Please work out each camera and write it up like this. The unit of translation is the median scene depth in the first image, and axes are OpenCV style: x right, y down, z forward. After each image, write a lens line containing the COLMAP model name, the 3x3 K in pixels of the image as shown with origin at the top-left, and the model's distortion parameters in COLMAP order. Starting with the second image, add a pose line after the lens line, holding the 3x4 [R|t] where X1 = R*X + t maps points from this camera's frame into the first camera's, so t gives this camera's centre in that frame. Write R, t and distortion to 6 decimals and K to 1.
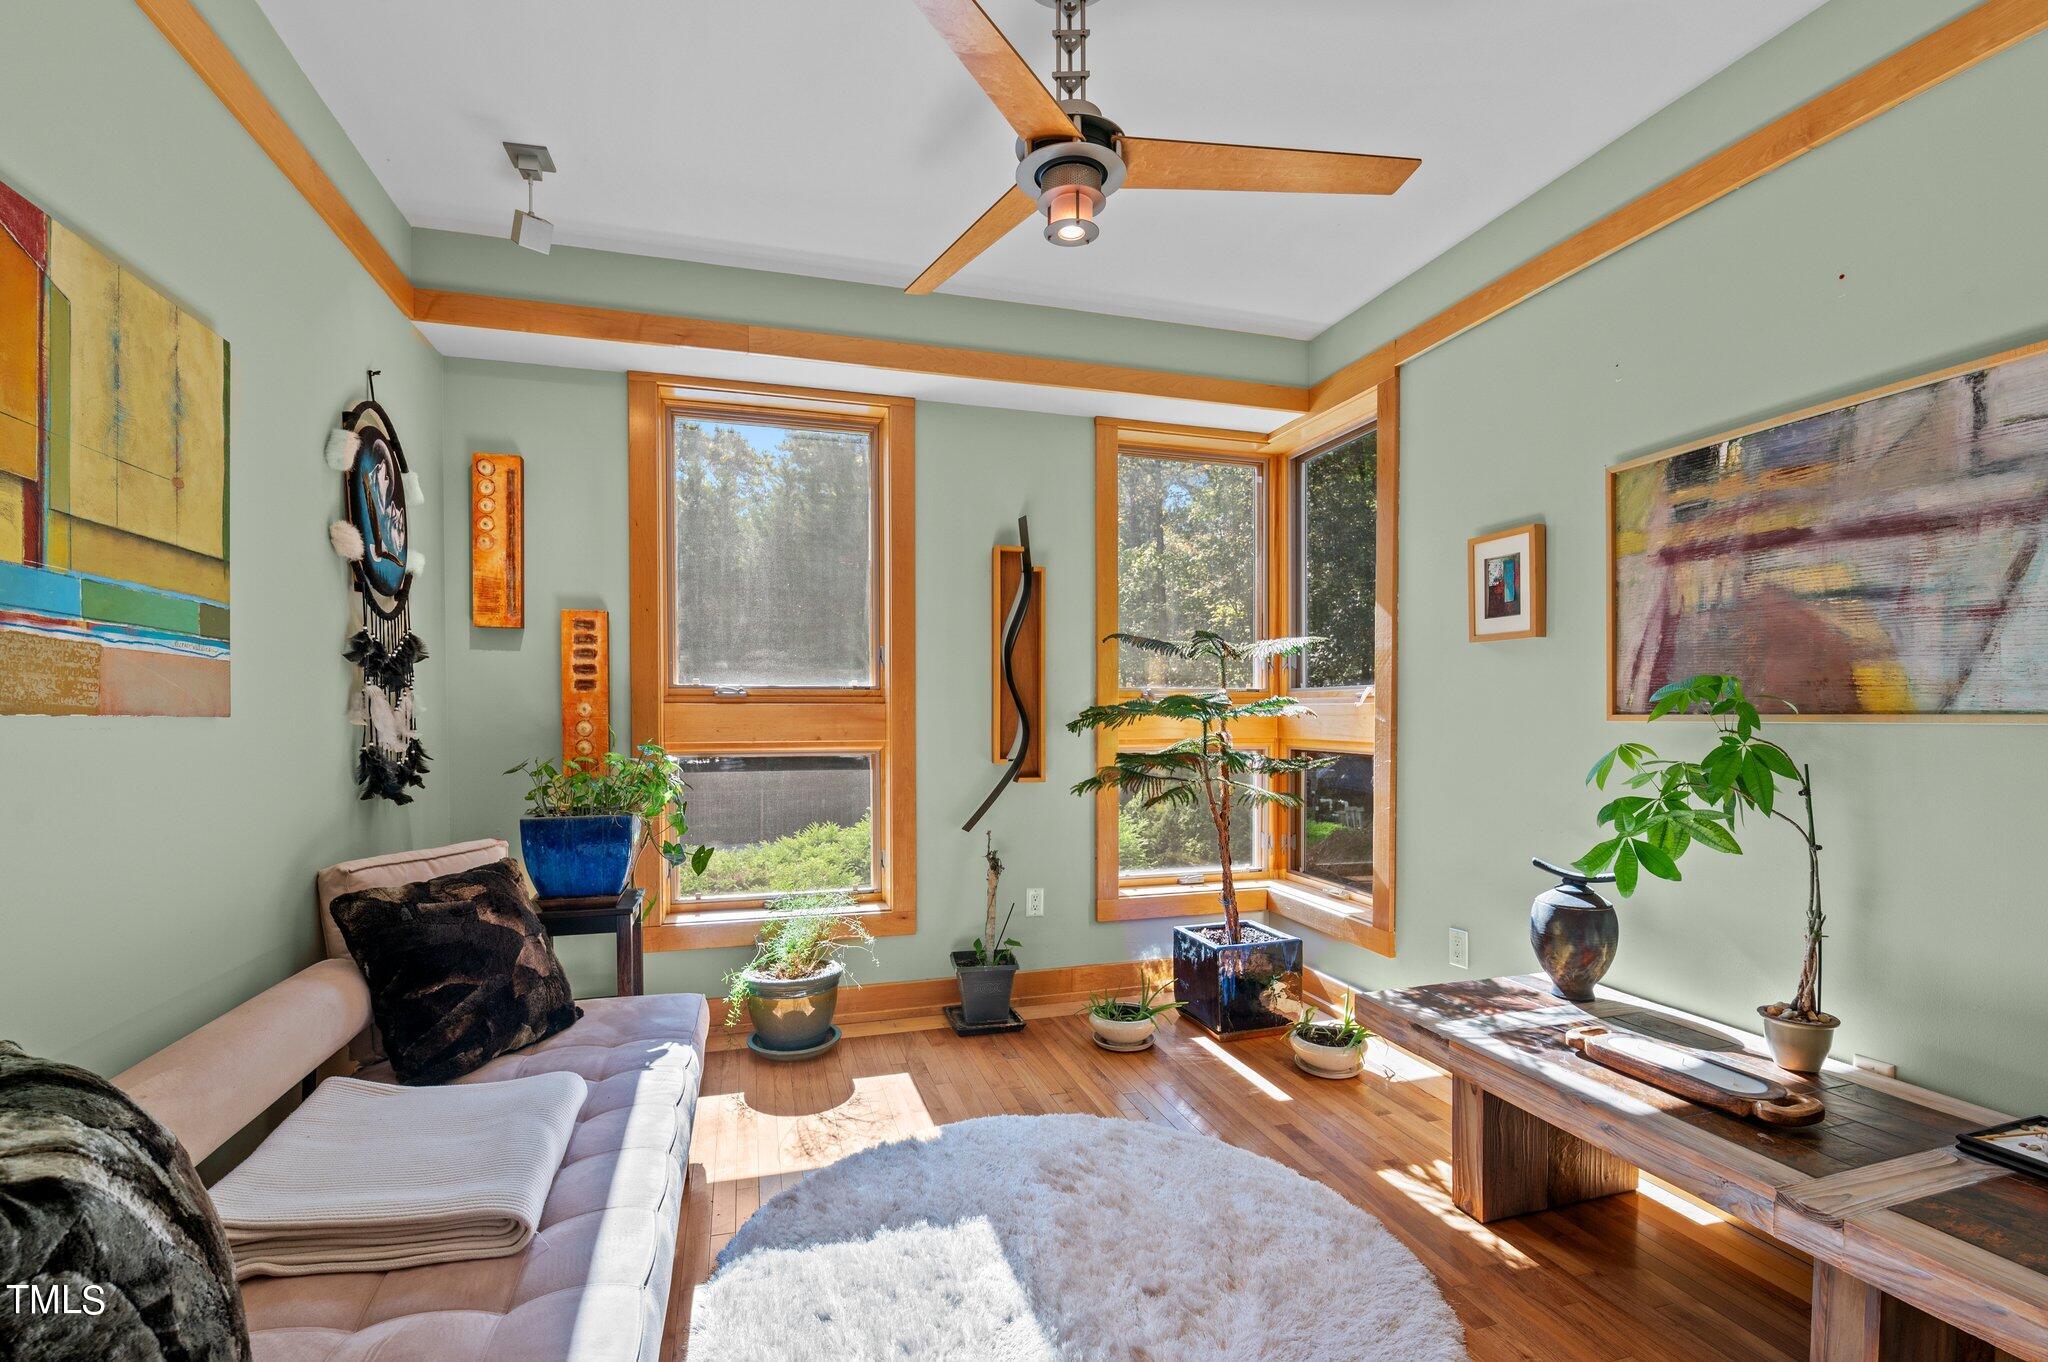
lens RADIAL K [[890.7, 0, 1011.8], [0, 890.7, 728.3], [0, 0, 1]] dist [0.000277, -0.011623]
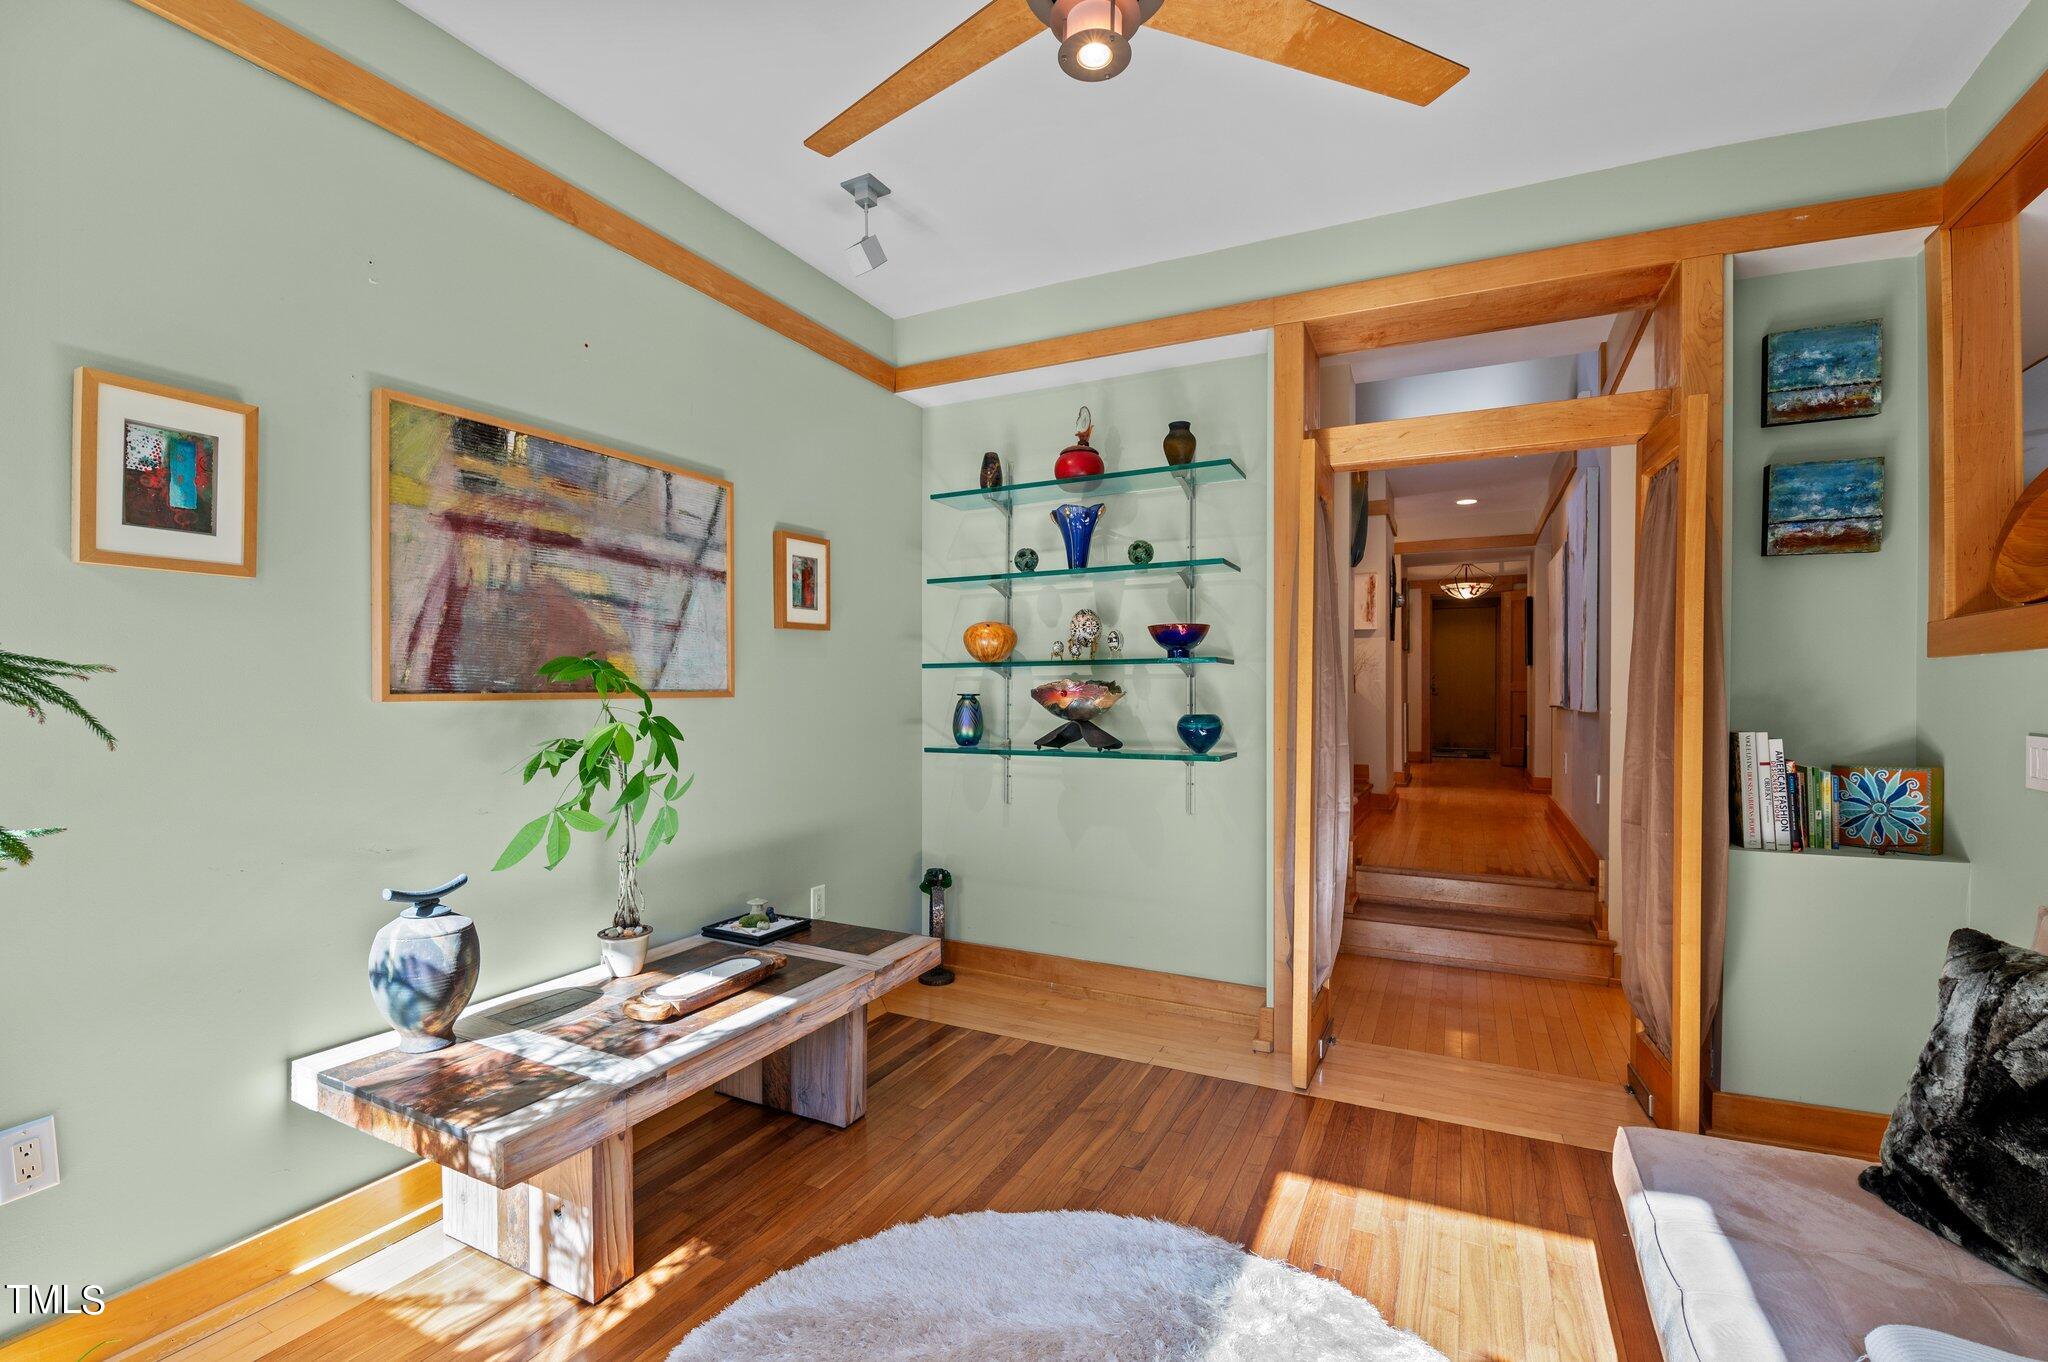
lens RADIAL K [[890.7, 0, 1026.6], [0, 890.7, 679.8], [0, 0, 1]] dist [0.000277, -0.011623]
pose [[-0.738427, 0.005600, 0.674310, -0.353787], [0.010736, 0.999936, 0.003453, -0.029291], [-0.674248, 0.009790, -0.738440, 1.412487]]
